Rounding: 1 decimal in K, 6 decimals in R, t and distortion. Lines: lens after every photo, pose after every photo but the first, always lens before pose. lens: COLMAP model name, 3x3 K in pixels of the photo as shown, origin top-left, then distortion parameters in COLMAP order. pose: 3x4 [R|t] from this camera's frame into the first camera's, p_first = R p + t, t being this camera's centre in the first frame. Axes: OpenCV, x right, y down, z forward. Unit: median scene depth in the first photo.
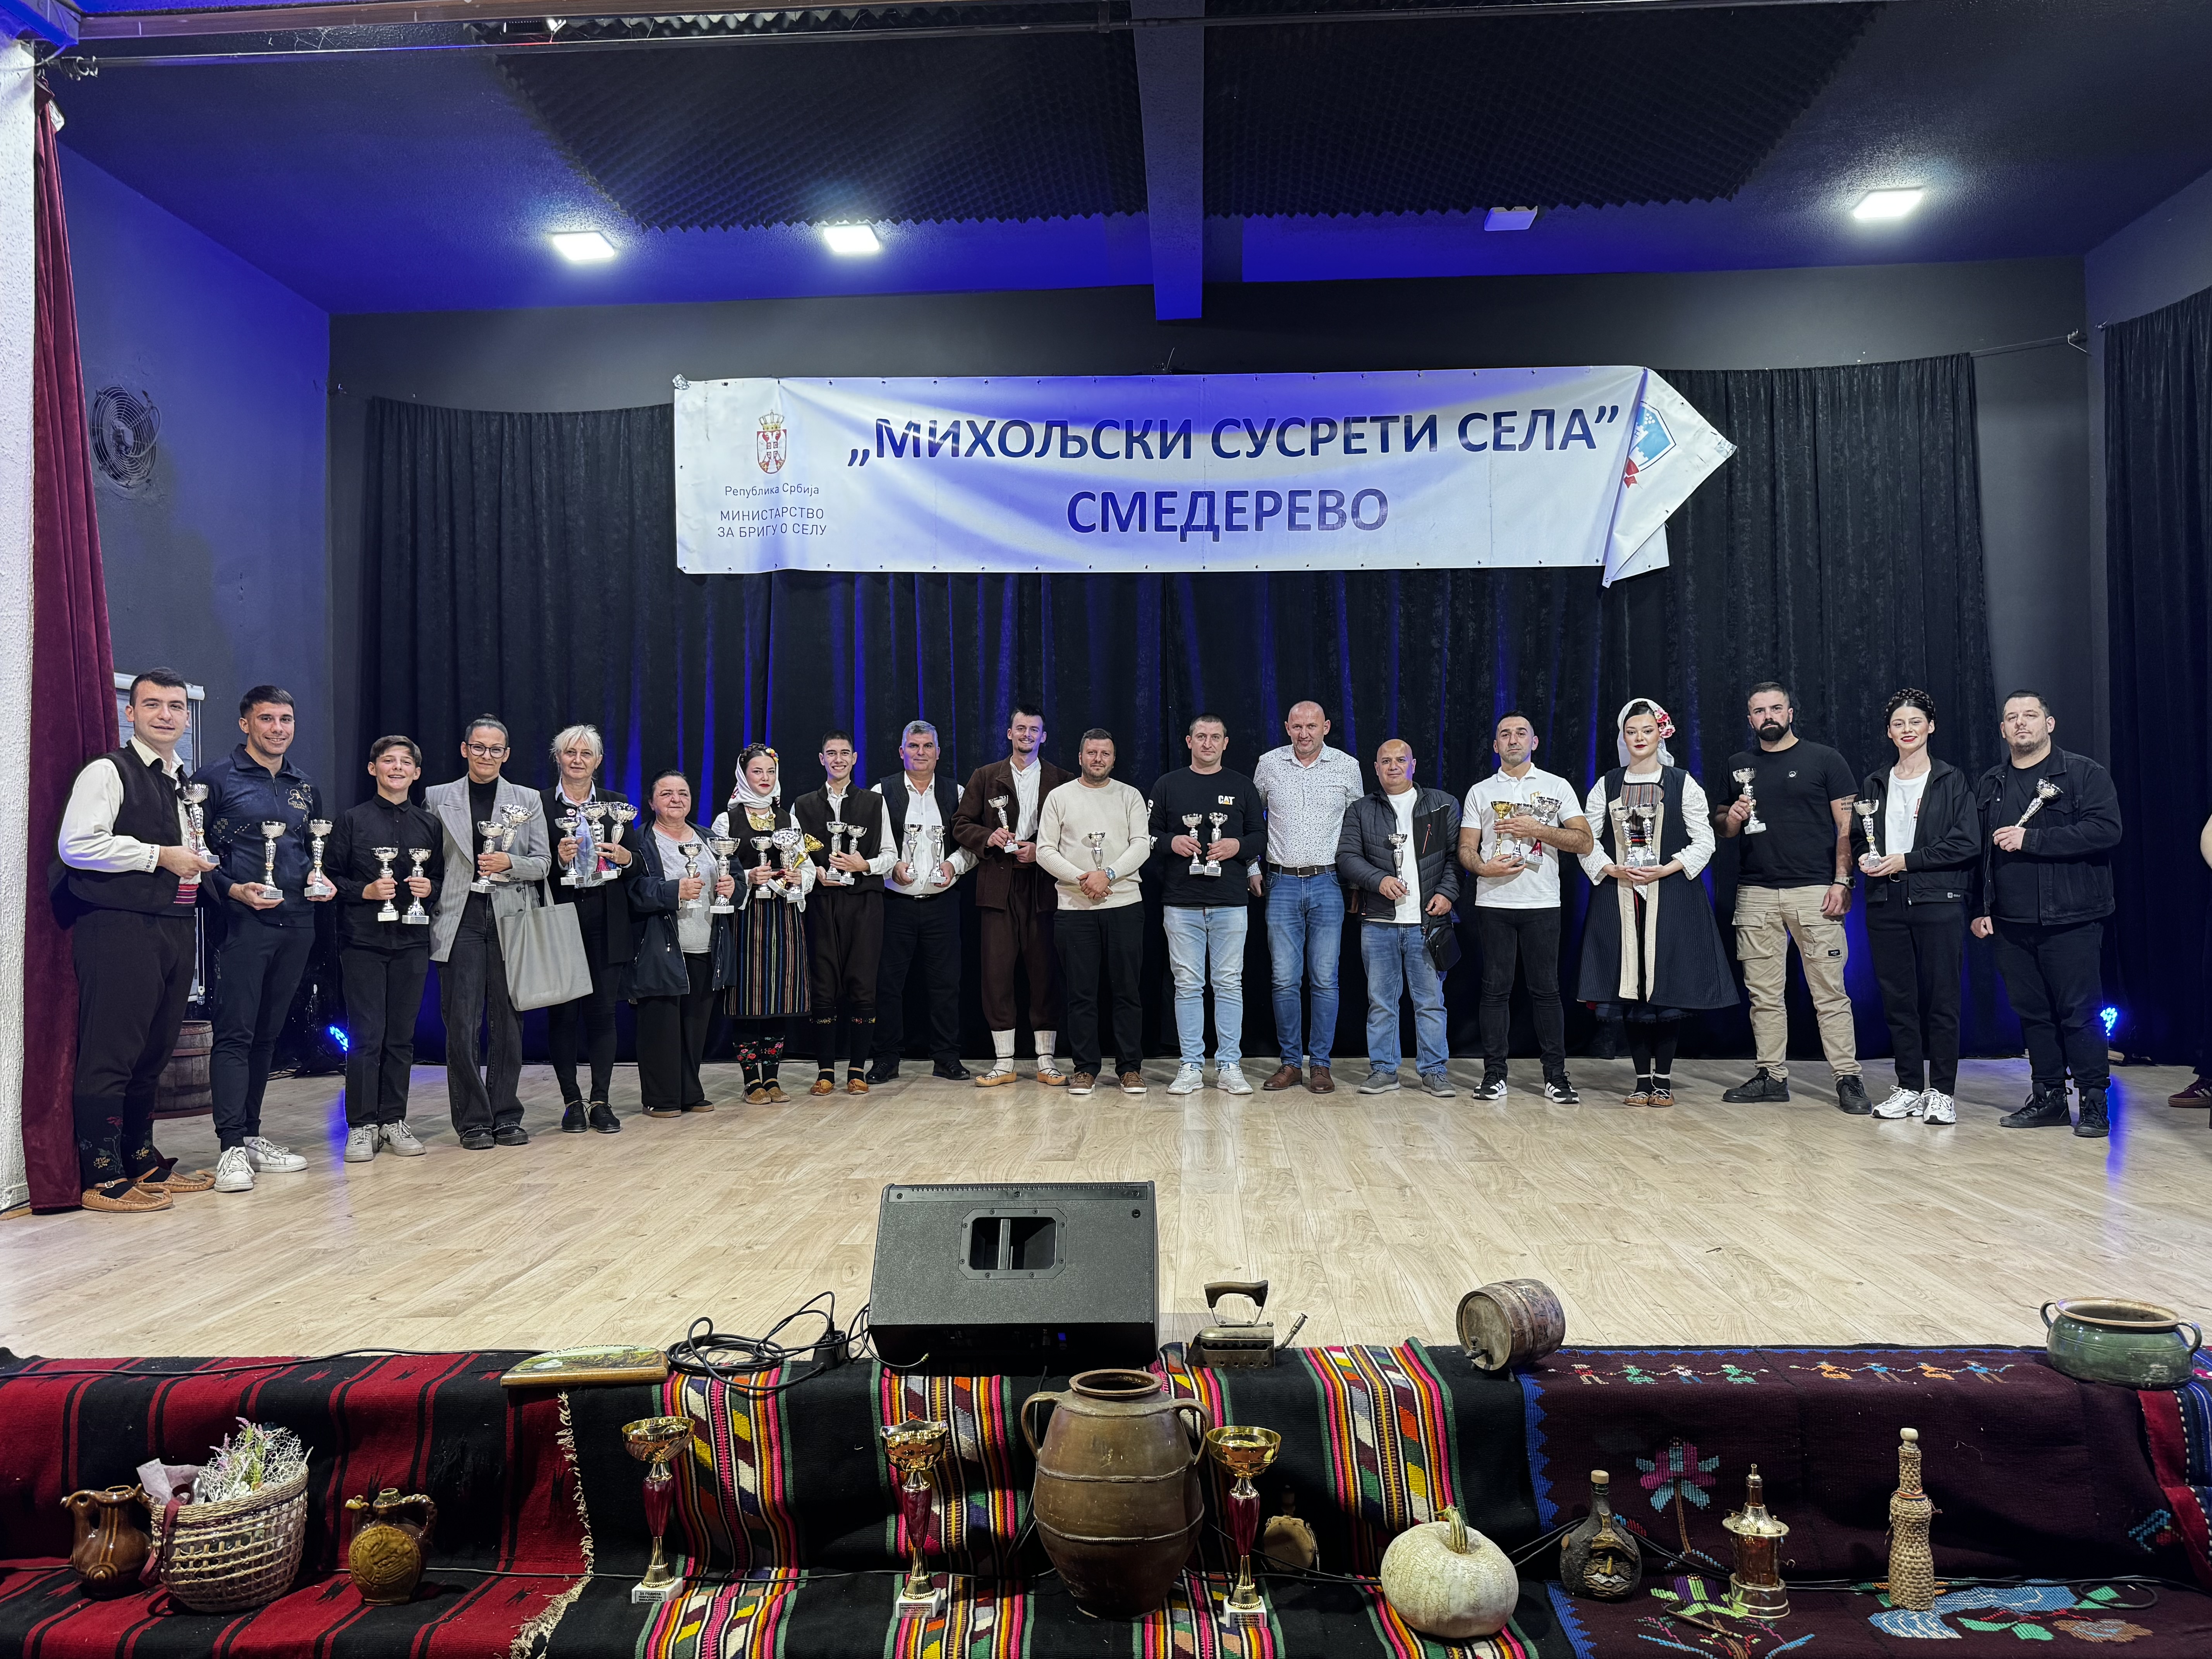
lens RADIAL K [[1665.8, 0, 1109.2], [0, 1665.8, 835.0], [0, 0, 1]] dist [0.210136, -0.328654]
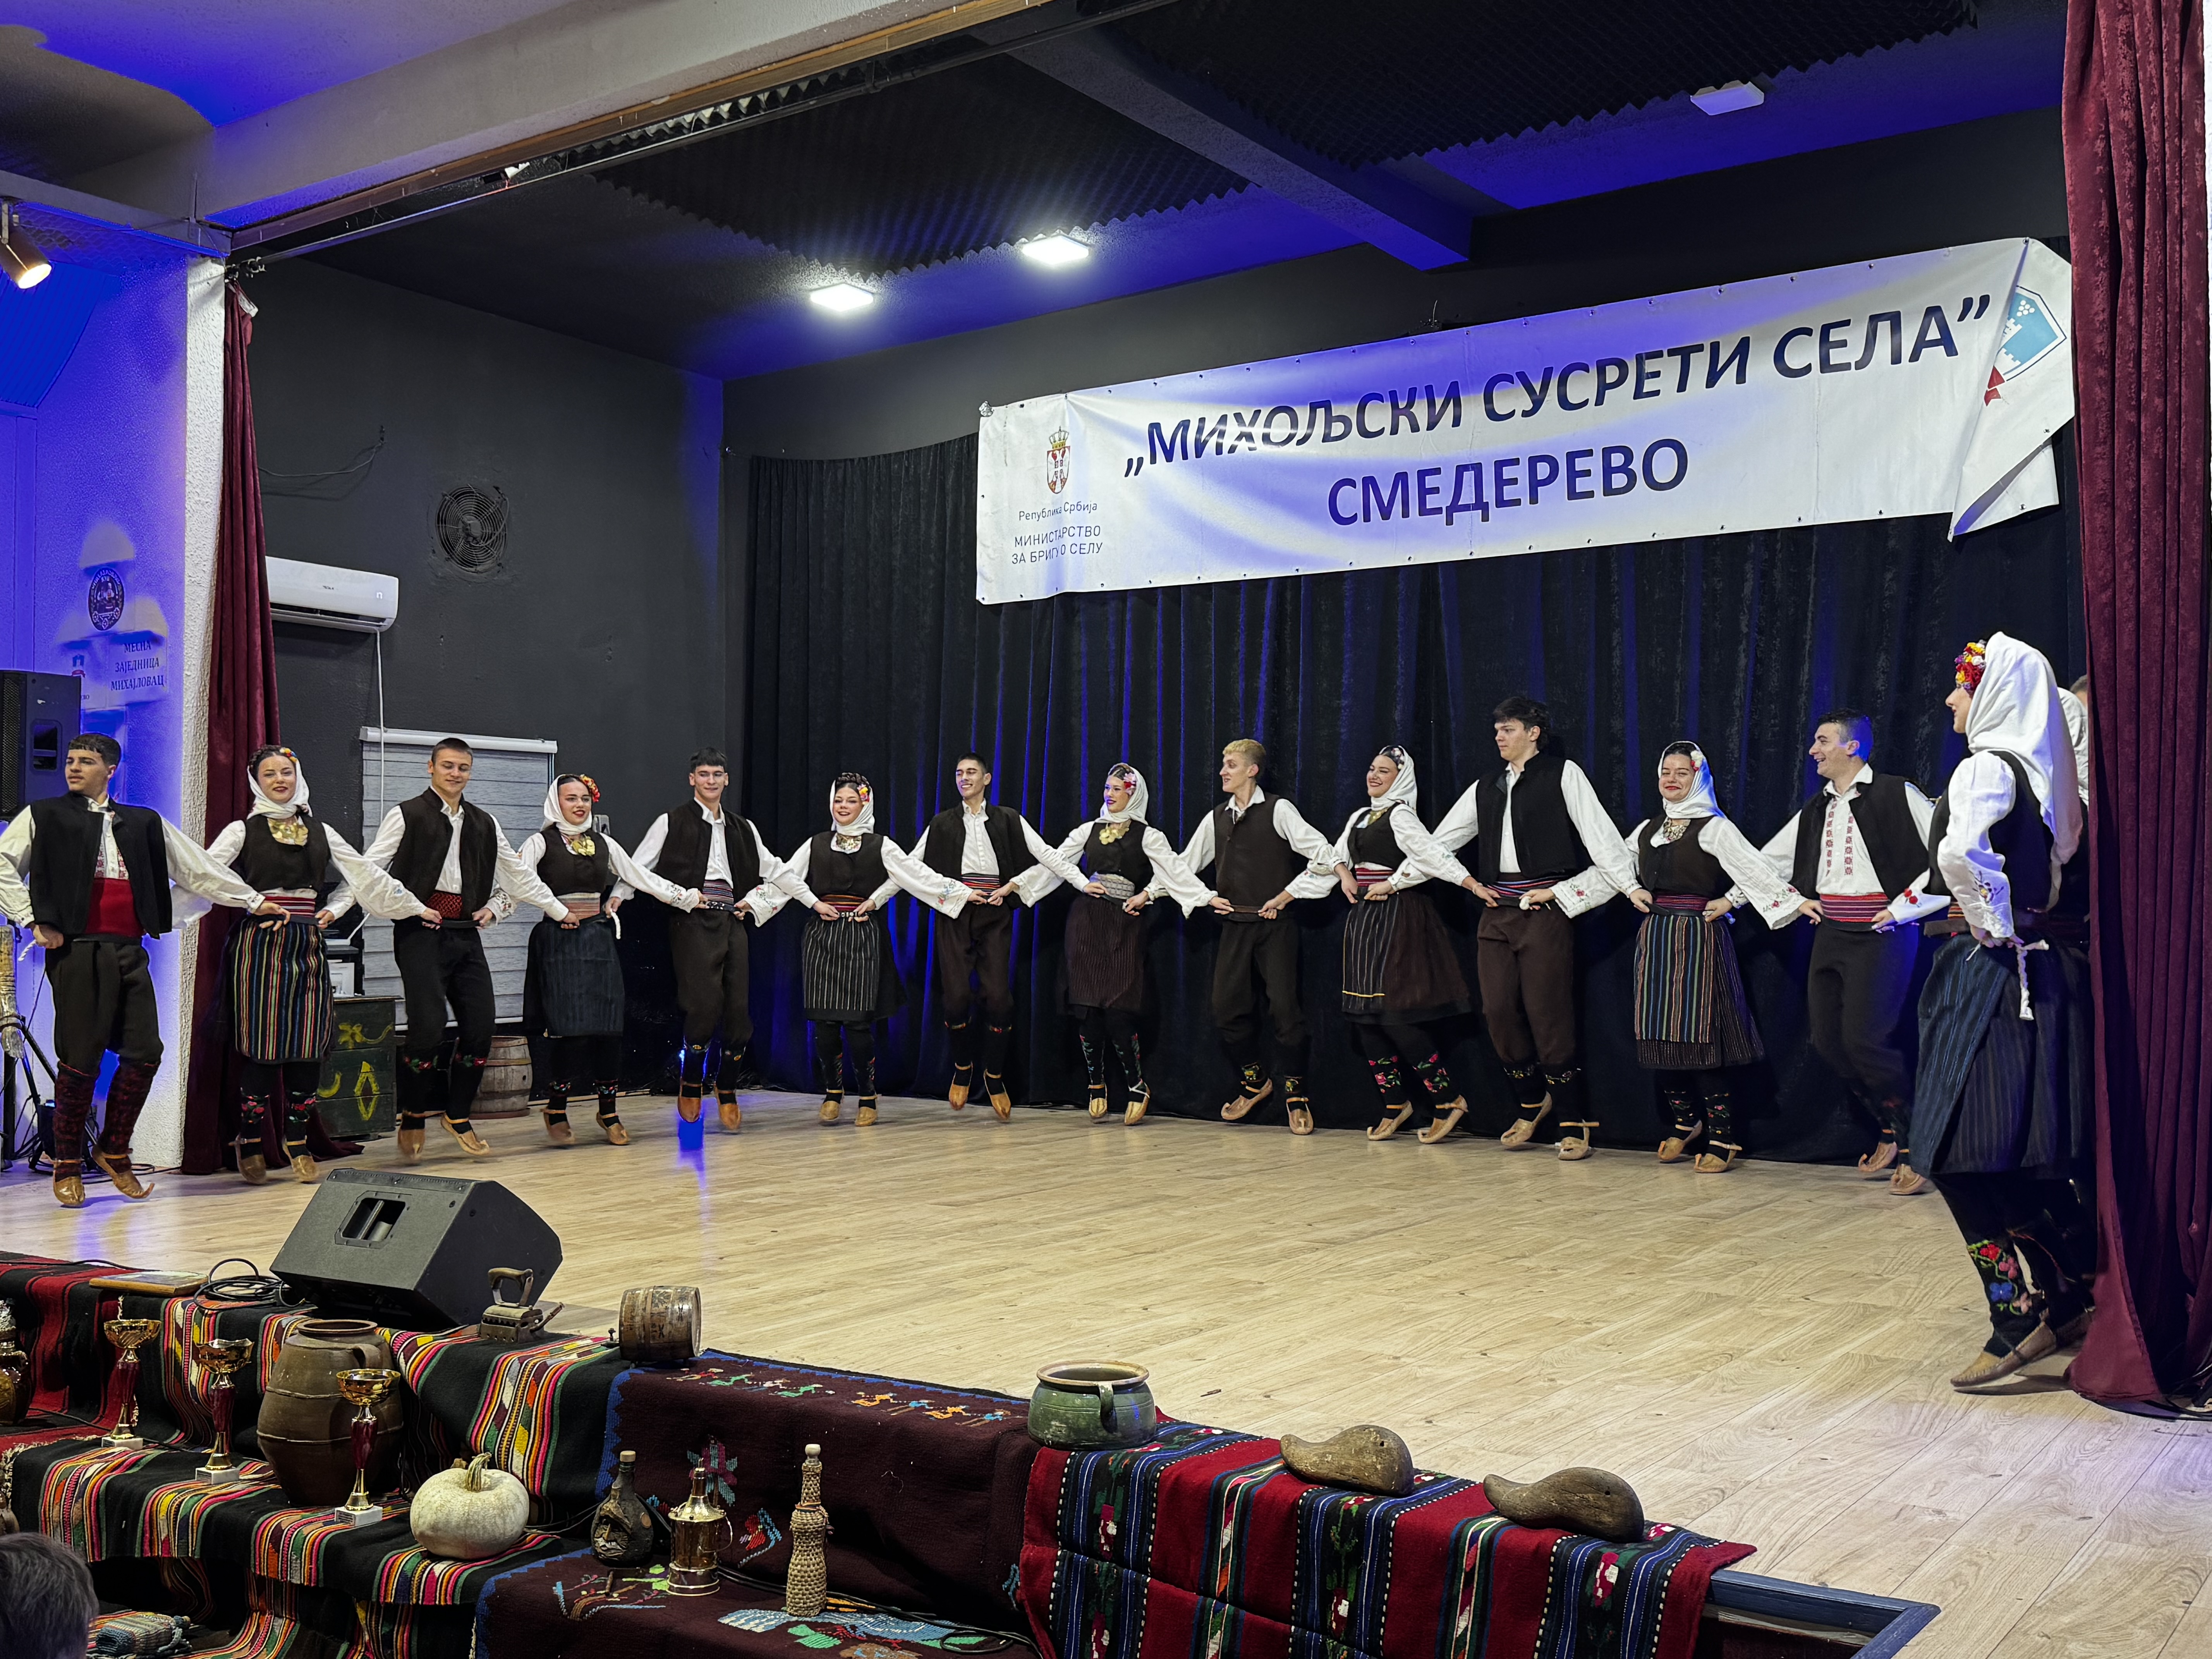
lens RADIAL K [[2154.0, 0, 1106.0], [0, 2154.0, 829.5], [0, 0, 1]] dist [0.238970, -0.422277]
pose [[0.850752, -0.011647, -0.525439, 0.471711], [0.002154, 0.999823, -0.018674, -0.001366], [0.525564, 0.014755, 0.850626, -0.022145]]
